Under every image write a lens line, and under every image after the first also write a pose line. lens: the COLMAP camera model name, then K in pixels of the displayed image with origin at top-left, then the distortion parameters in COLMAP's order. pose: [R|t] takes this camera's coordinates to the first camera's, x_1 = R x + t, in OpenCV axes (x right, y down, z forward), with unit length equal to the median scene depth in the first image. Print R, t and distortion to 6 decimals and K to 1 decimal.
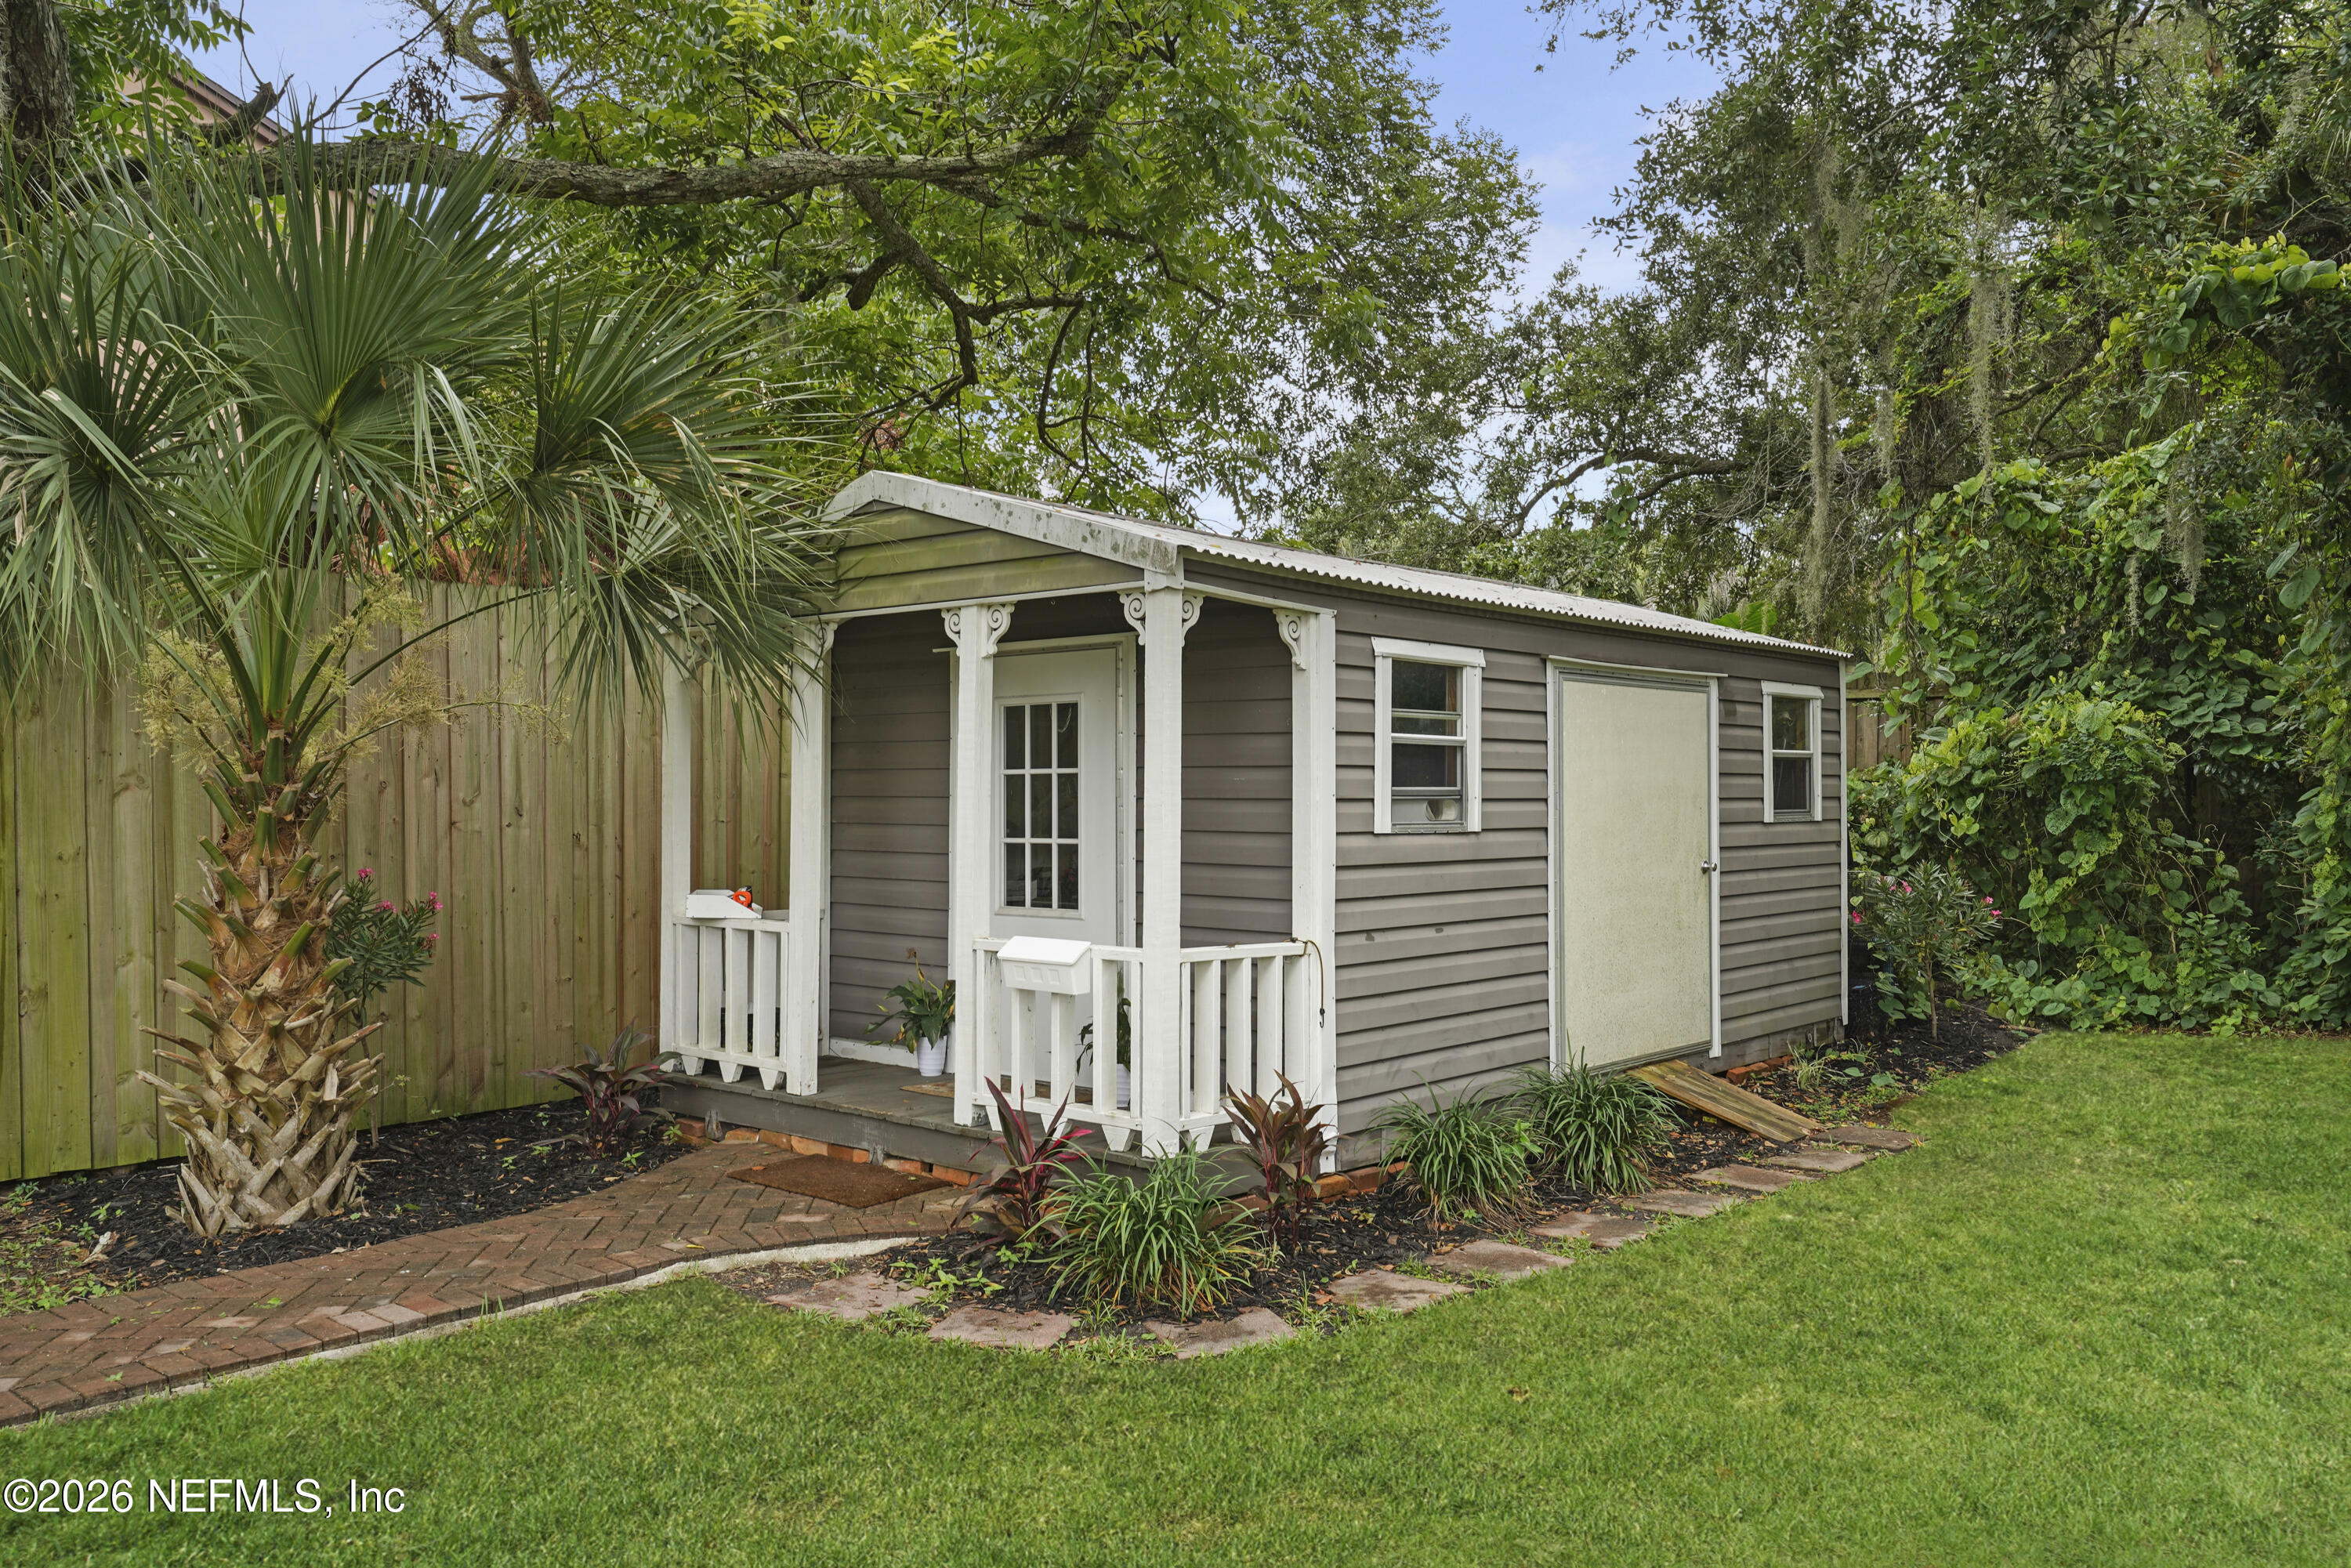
lens RADIAL K [[1816.6, 0, 1175.5], [0, 1816.6, 784.0], [0, 0, 1]] dist [0.003799, 0.001874]
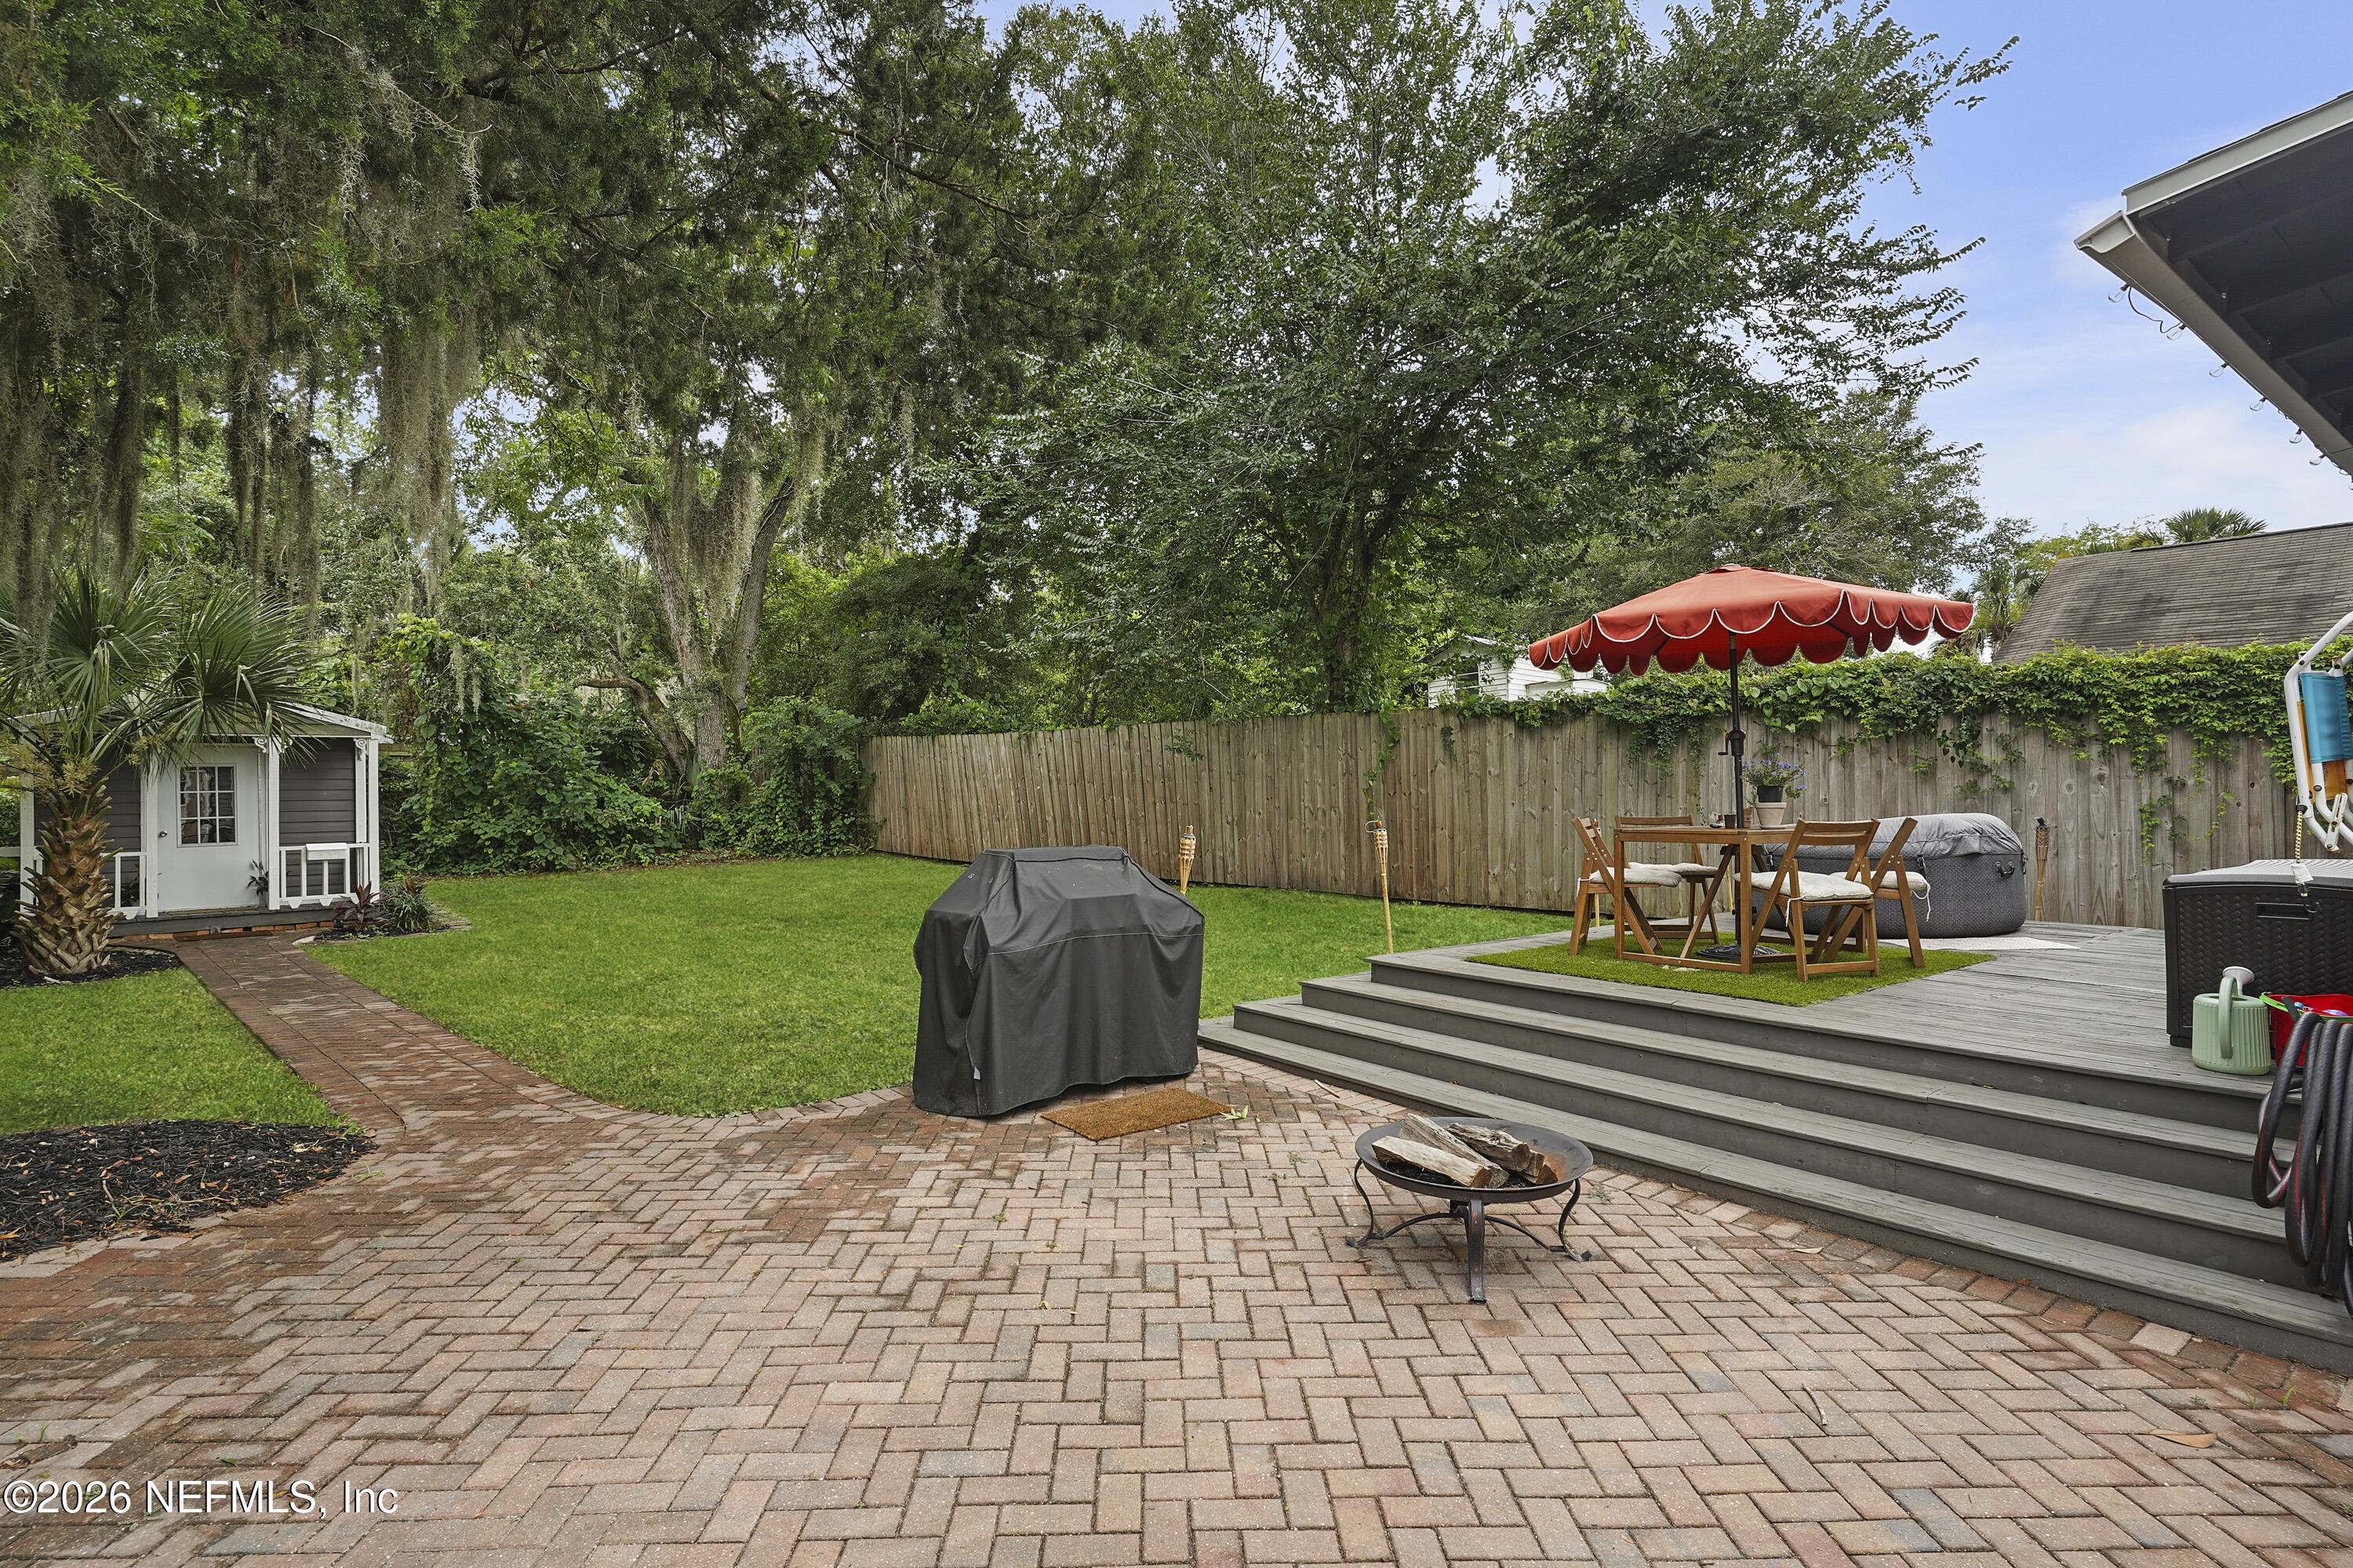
lens RADIAL K [[1173.8, 0, 1180.9], [0, 1173.8, 772.8], [0, 0, 1]] dist [-0.003075, -0.000178]
pose [[0.073072, 0.011595, 0.997259, -1.616006], [0.010419, 0.999869, -0.012388, 0.001271], [-0.997272, 0.011296, 0.072941, -0.526392]]
